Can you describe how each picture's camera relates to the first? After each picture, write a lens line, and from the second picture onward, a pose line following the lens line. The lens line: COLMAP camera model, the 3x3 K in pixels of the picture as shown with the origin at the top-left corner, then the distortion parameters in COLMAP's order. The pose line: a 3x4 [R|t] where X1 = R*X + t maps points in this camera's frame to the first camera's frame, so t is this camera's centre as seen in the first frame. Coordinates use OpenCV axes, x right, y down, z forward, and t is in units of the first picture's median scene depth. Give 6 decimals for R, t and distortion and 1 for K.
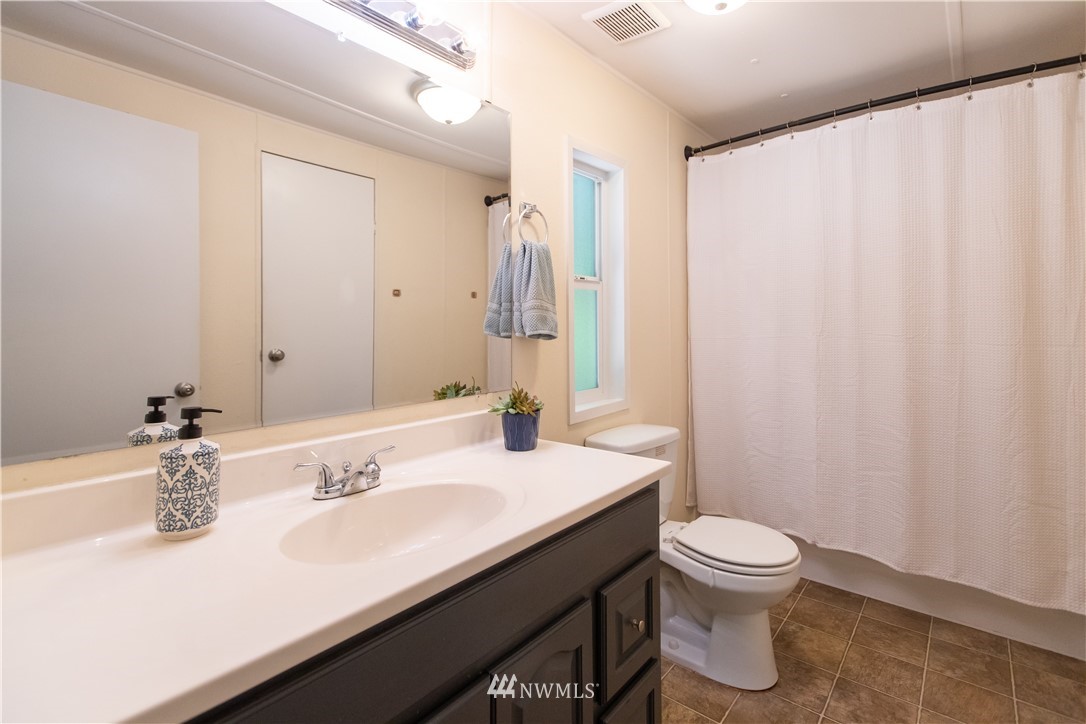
lens RADIAL K [[499.3, 0, 549.5], [0, 499.3, 317.3], [0, 0, 1]] dist [0.001237, -0.001023]
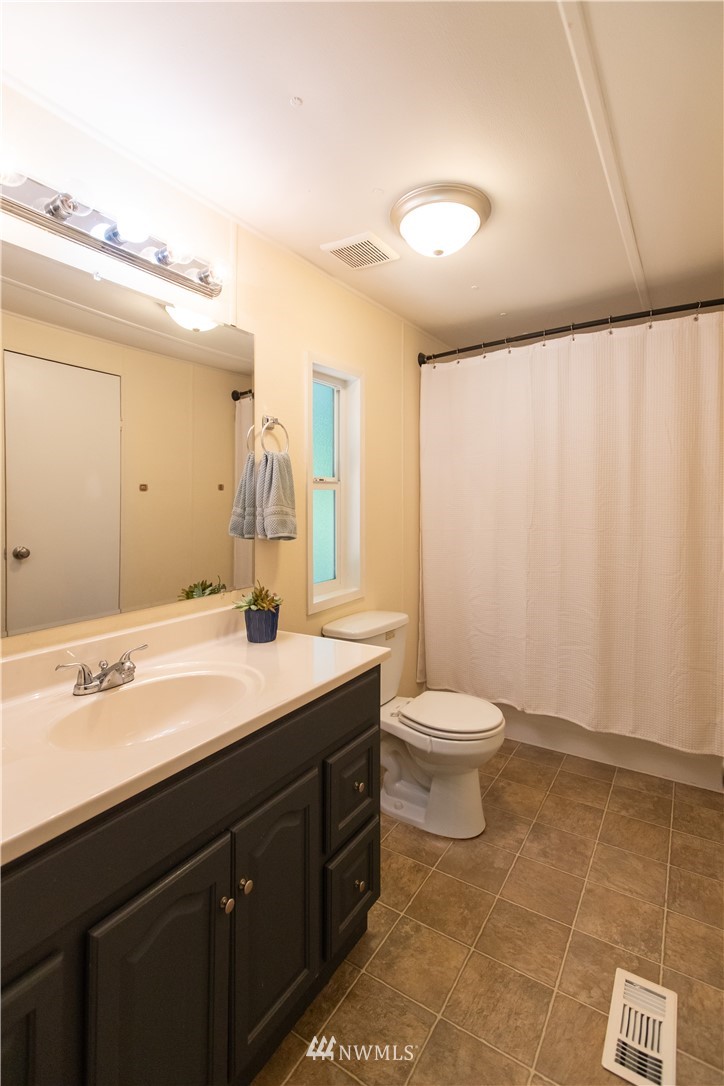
lens RADIAL K [[502.6, 0, 362.4], [0, 502.6, 492.2], [0, 0, 1]] dist [0.002618, -0.000007]
pose [[0.992601, 0.000690, 0.121420, 0.024881], [-0.000304, 0.999995, -0.003200, -0.056682], [-0.121422, 0.003140, 0.992596, -0.131401]]
